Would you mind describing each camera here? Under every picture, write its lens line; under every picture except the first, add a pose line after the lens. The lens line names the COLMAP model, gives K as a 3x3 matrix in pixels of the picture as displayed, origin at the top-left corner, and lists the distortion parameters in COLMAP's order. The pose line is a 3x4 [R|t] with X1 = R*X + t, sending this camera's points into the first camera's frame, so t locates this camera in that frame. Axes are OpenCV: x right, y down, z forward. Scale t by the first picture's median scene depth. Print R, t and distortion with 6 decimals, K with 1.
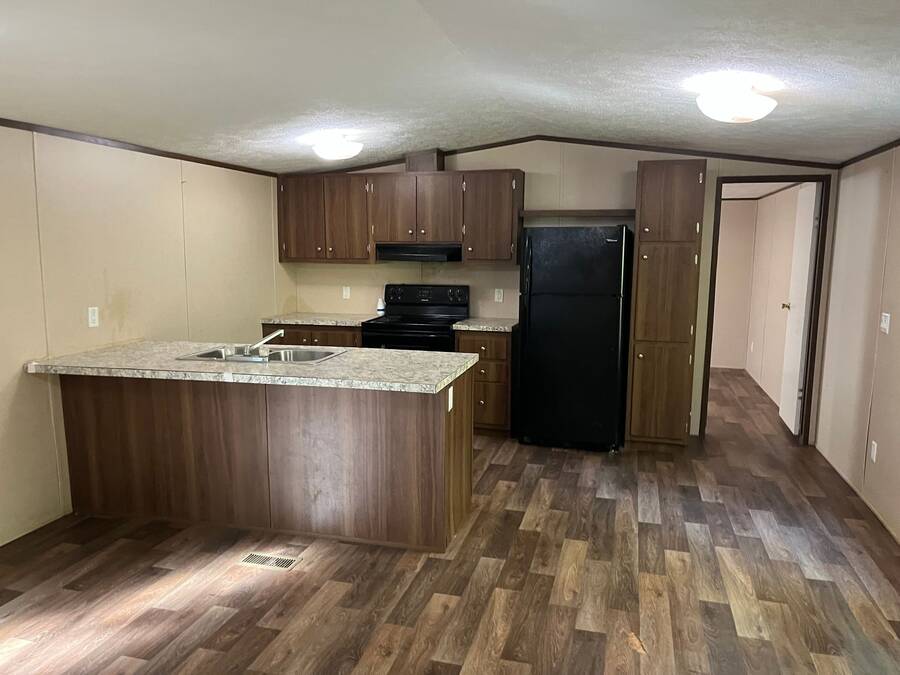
lens RADIAL K [[729.4, 0, 450.0], [0, 729.4, 337.5], [0, 0, 1]] dist [0.000085, -0.009882]
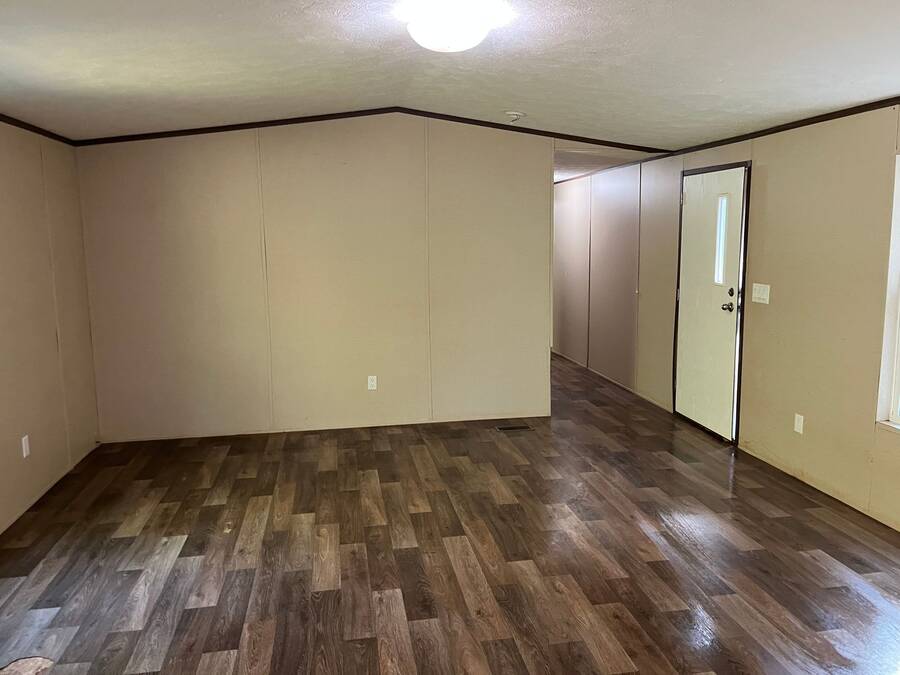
lens RADIAL K [[710.8, 0, 450.0], [0, 710.8, 337.5], [0, 0, 1]] dist [-0.000309, -0.002449]
pose [[-0.916271, 0.056631, -0.396535, 0.387364], [-0.049194, 0.966551, 0.251711, -0.223795], [0.397526, 0.250143, -0.882837, 1.893532]]
